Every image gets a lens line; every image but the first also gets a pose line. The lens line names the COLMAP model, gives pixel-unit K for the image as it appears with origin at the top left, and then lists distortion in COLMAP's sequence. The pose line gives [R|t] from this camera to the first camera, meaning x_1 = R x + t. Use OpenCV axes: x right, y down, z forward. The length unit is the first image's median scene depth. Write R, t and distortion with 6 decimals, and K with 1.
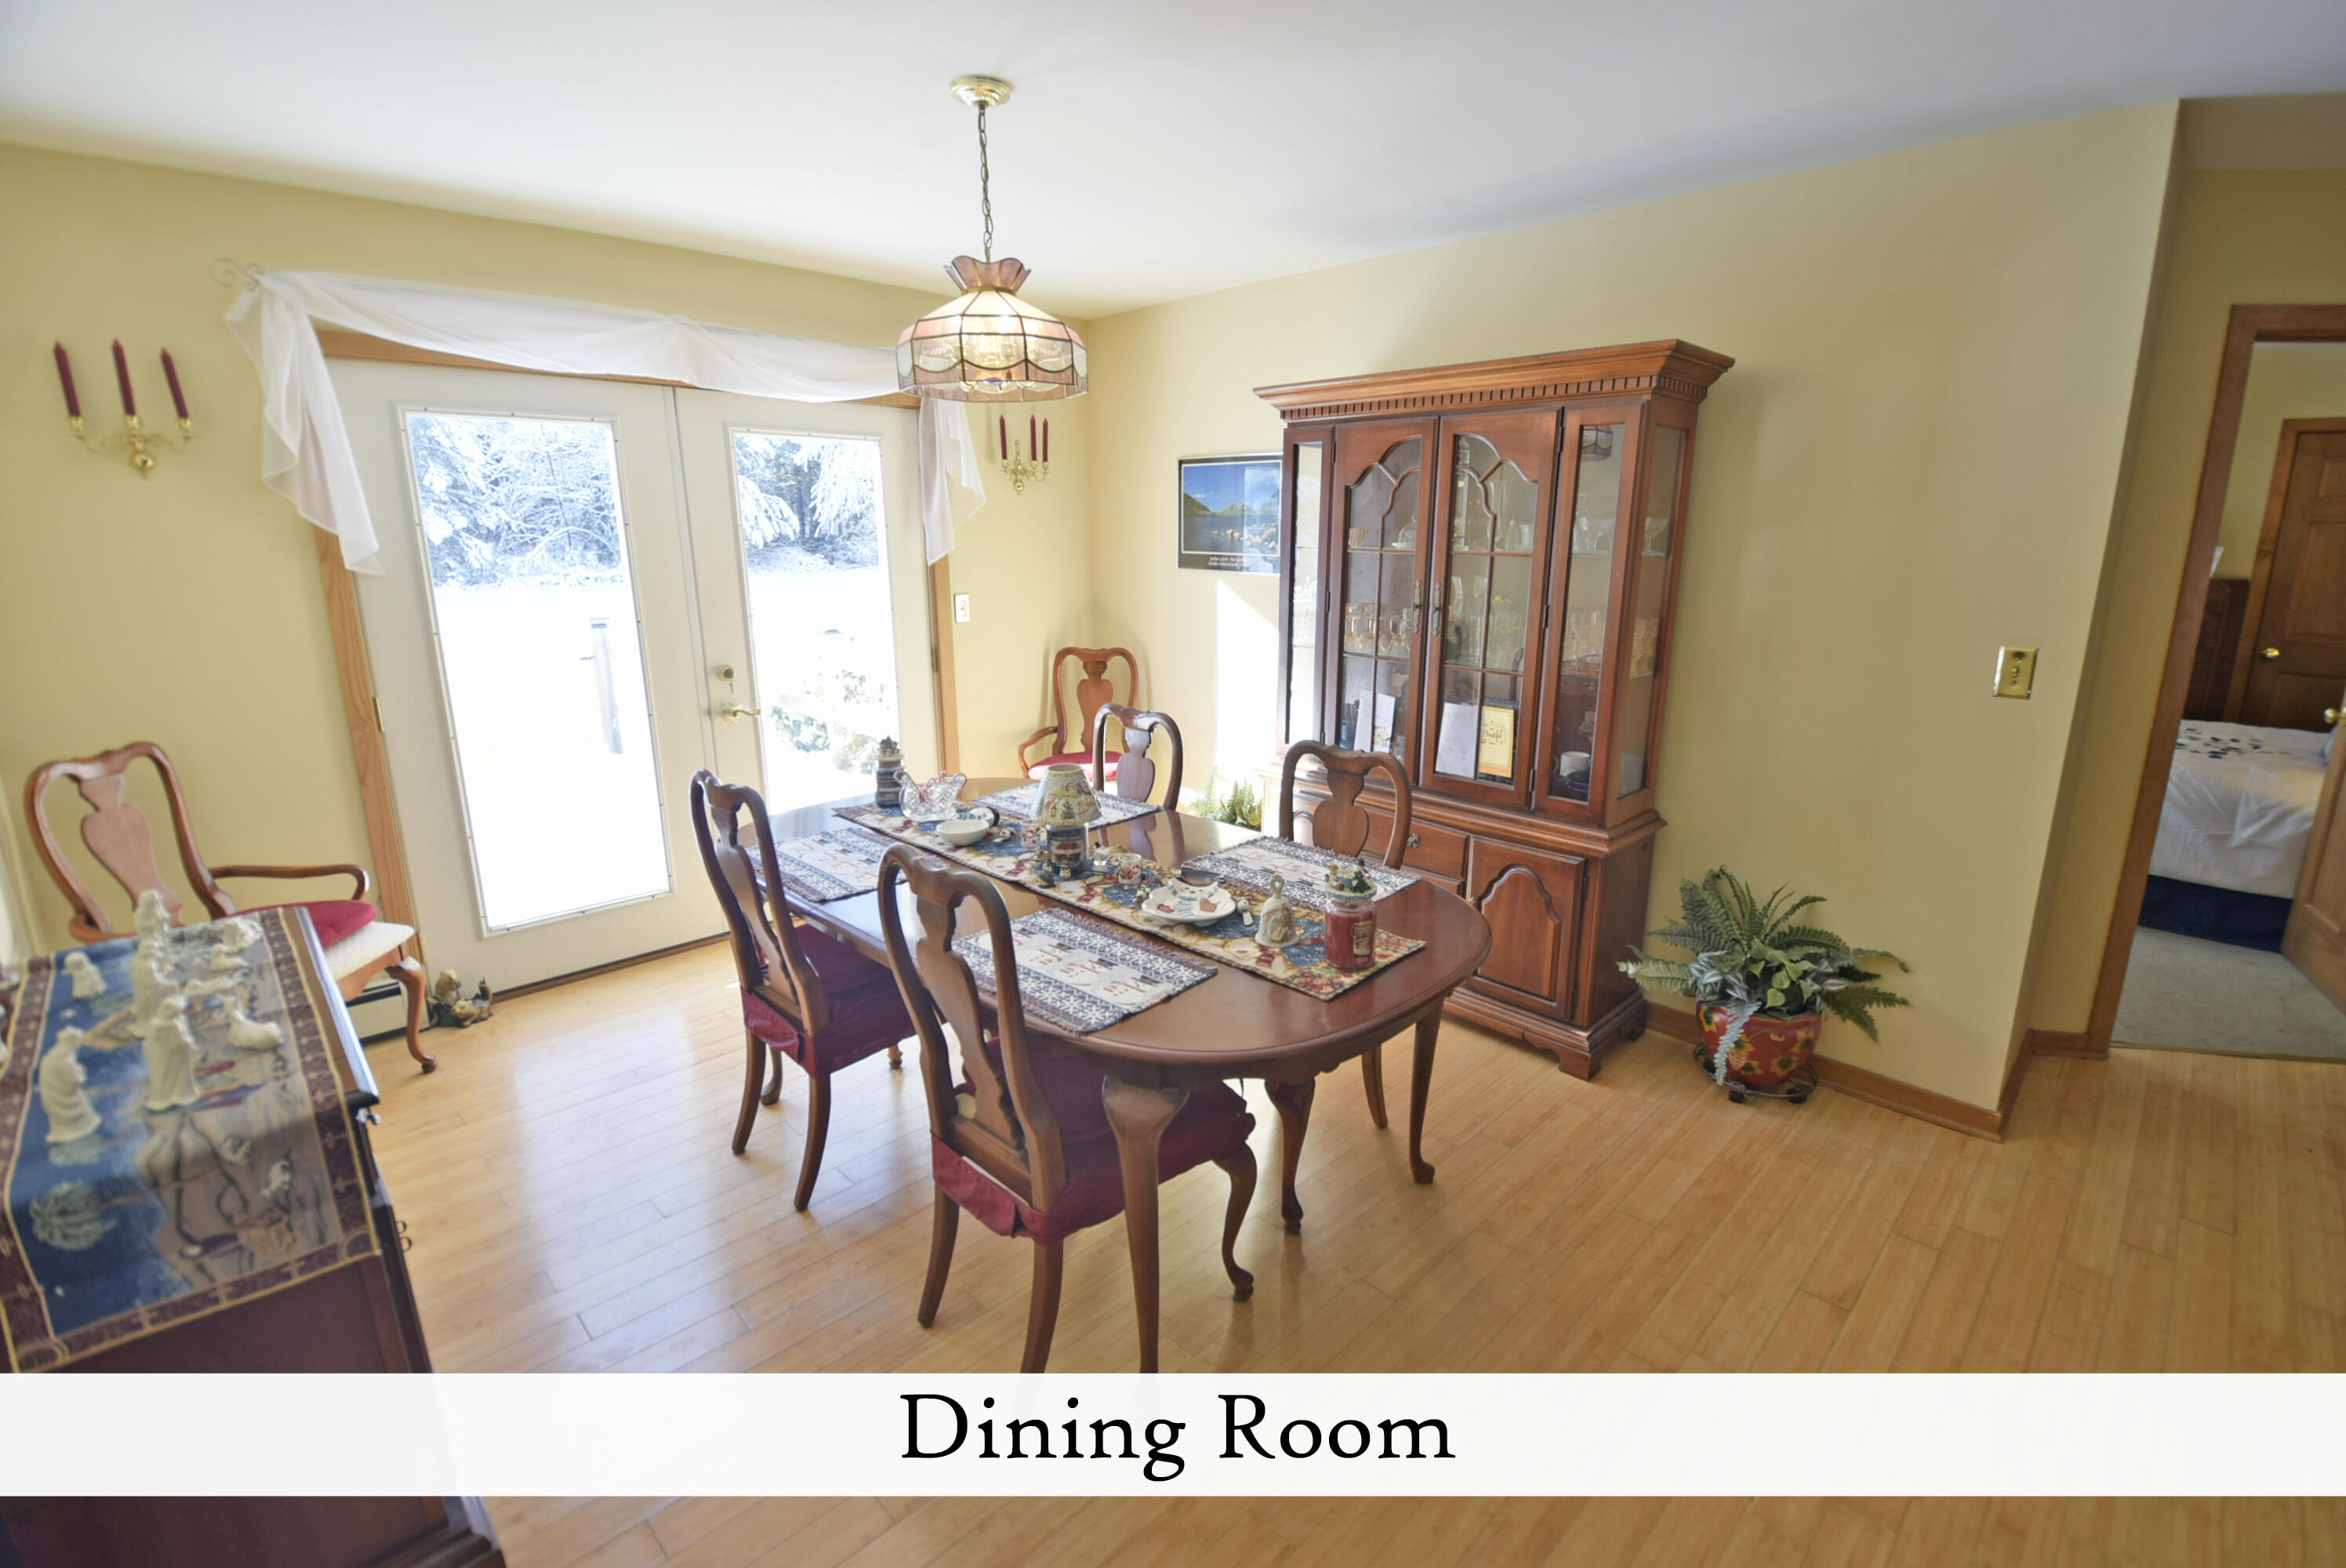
lens RADIAL K [[1030.2, 0, 1220.4], [0, 1030.2, 750.7], [0, 0, 1]] dist [-0.000316, -0.011660]
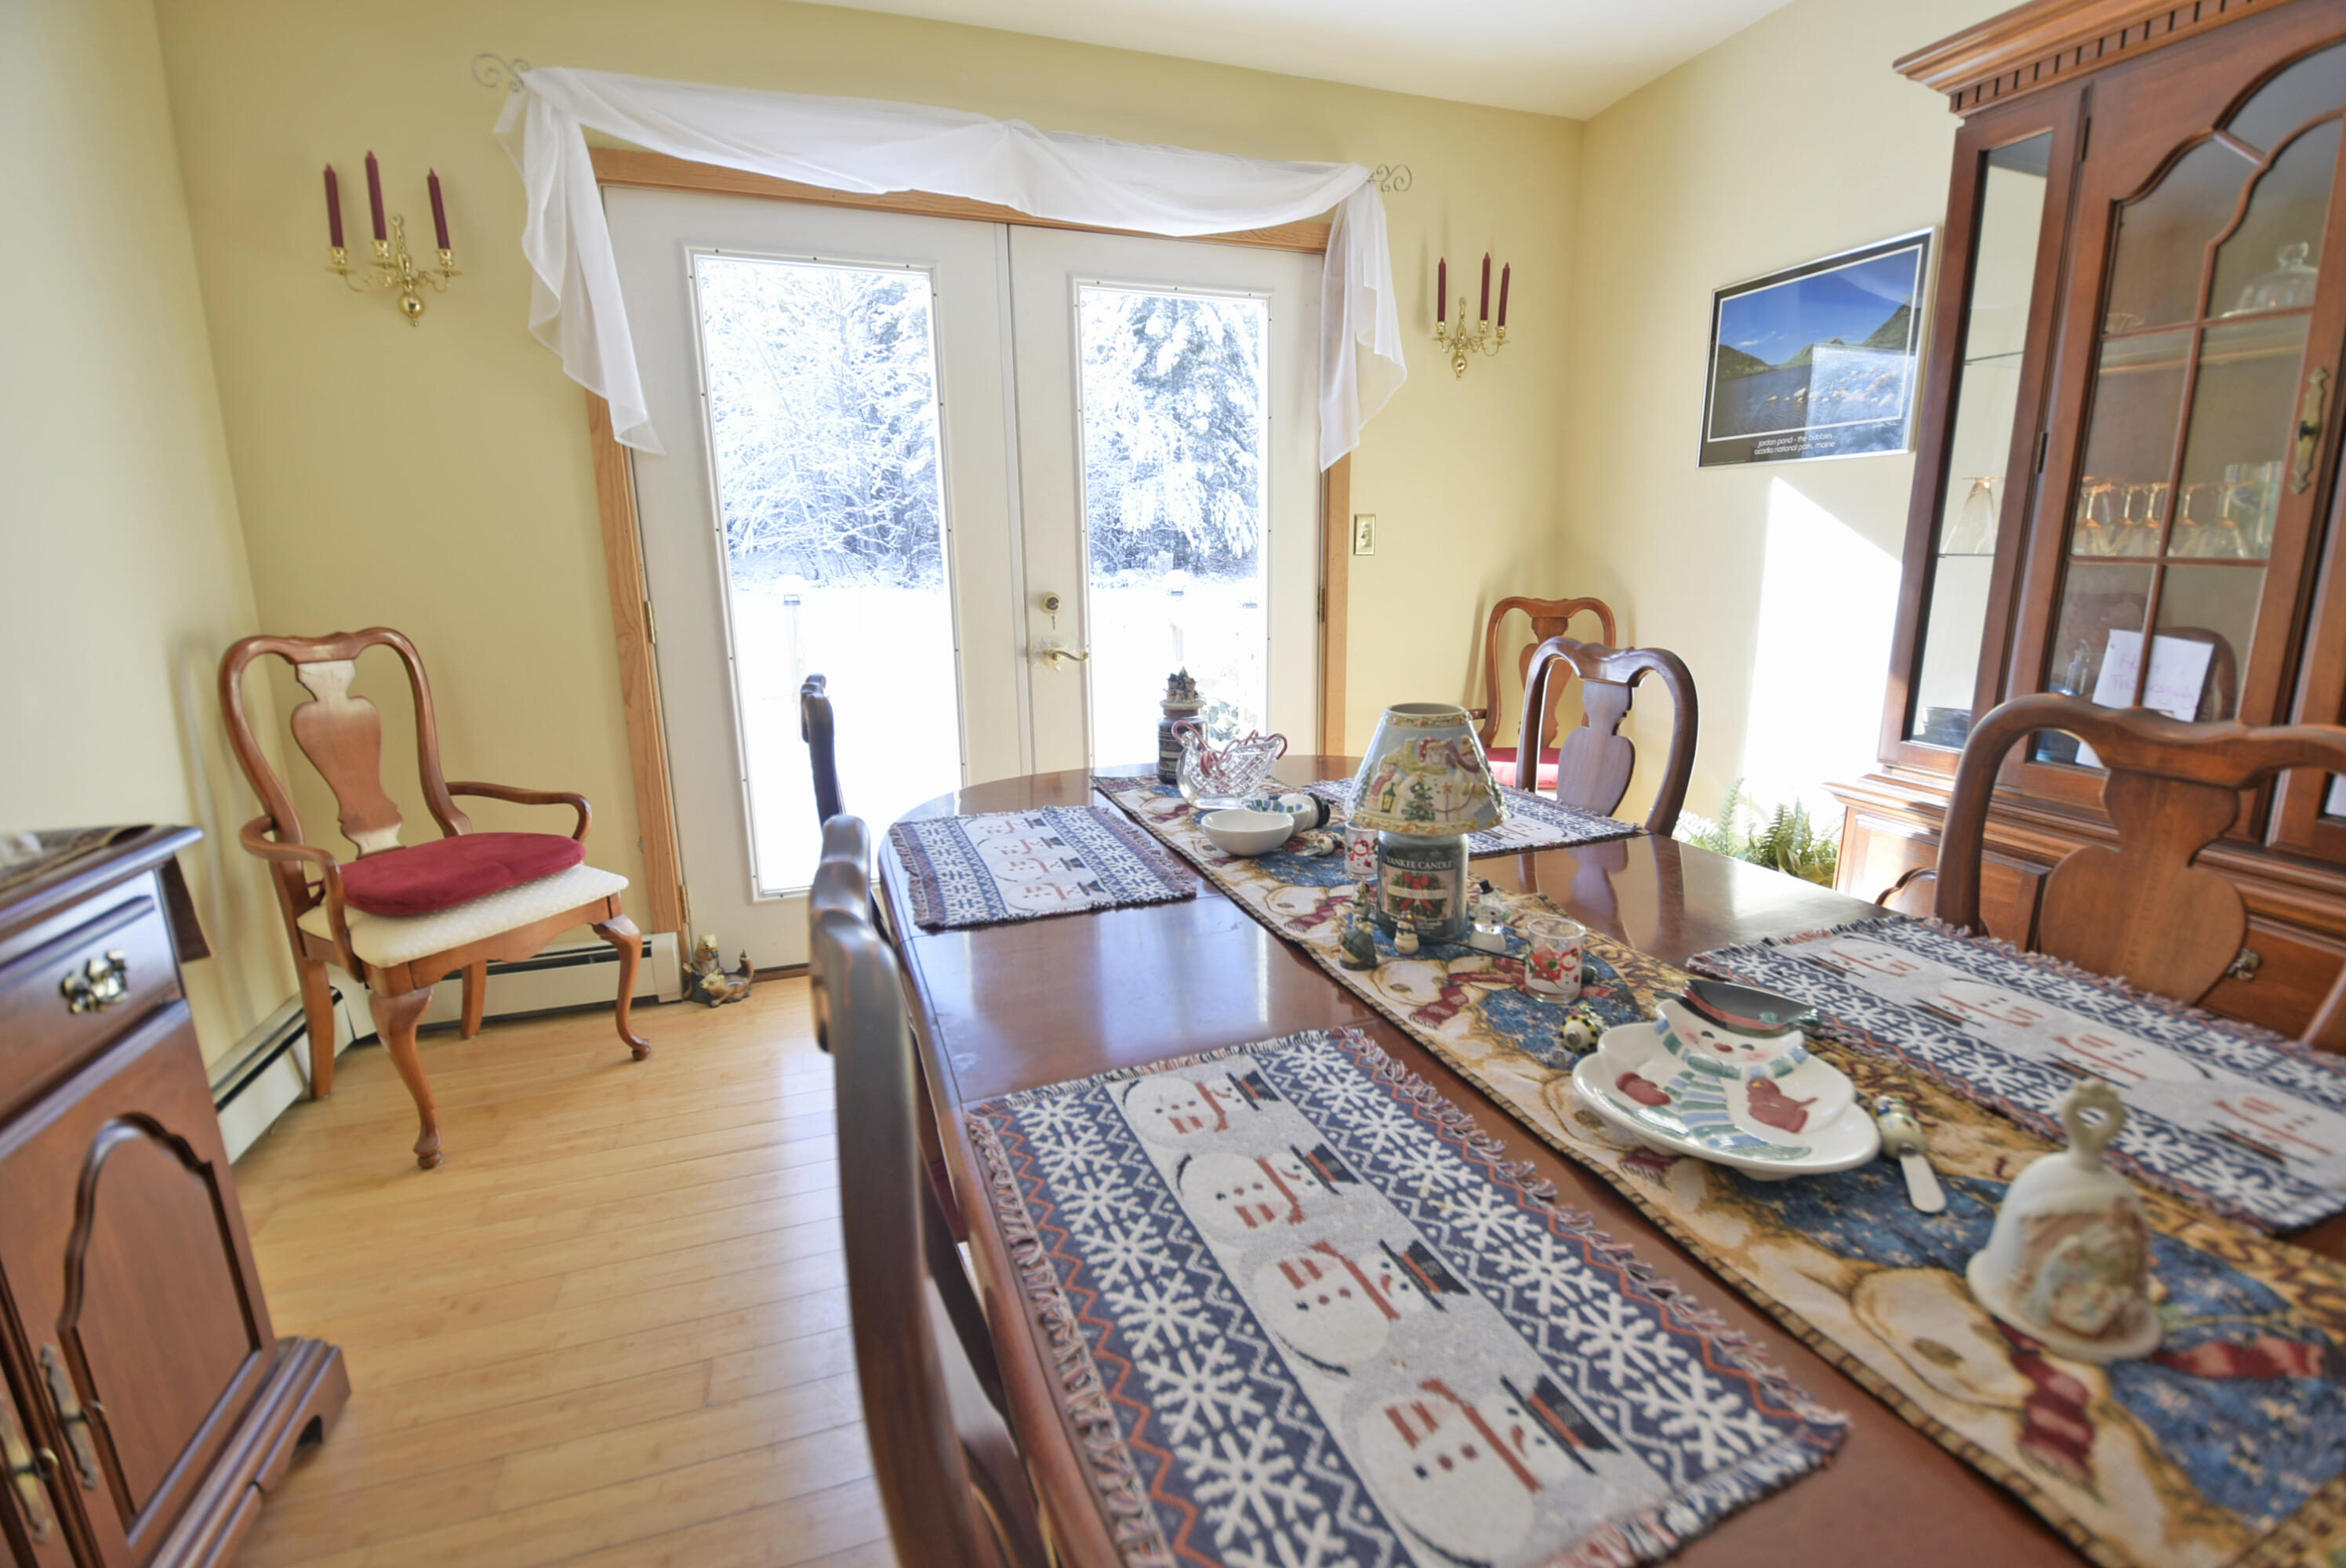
lens RADIAL K [[1030.2, 0, 1218.6], [0, 1030.2, 778.2], [0, 0, 1]] dist [-0.000316, -0.011660]
pose [[0.901026, 0.083340, -0.425683, -0.033054], [-0.082068, 0.996398, 0.021365, 0.038453], [0.425930, 0.015685, 0.904620, 0.471828]]
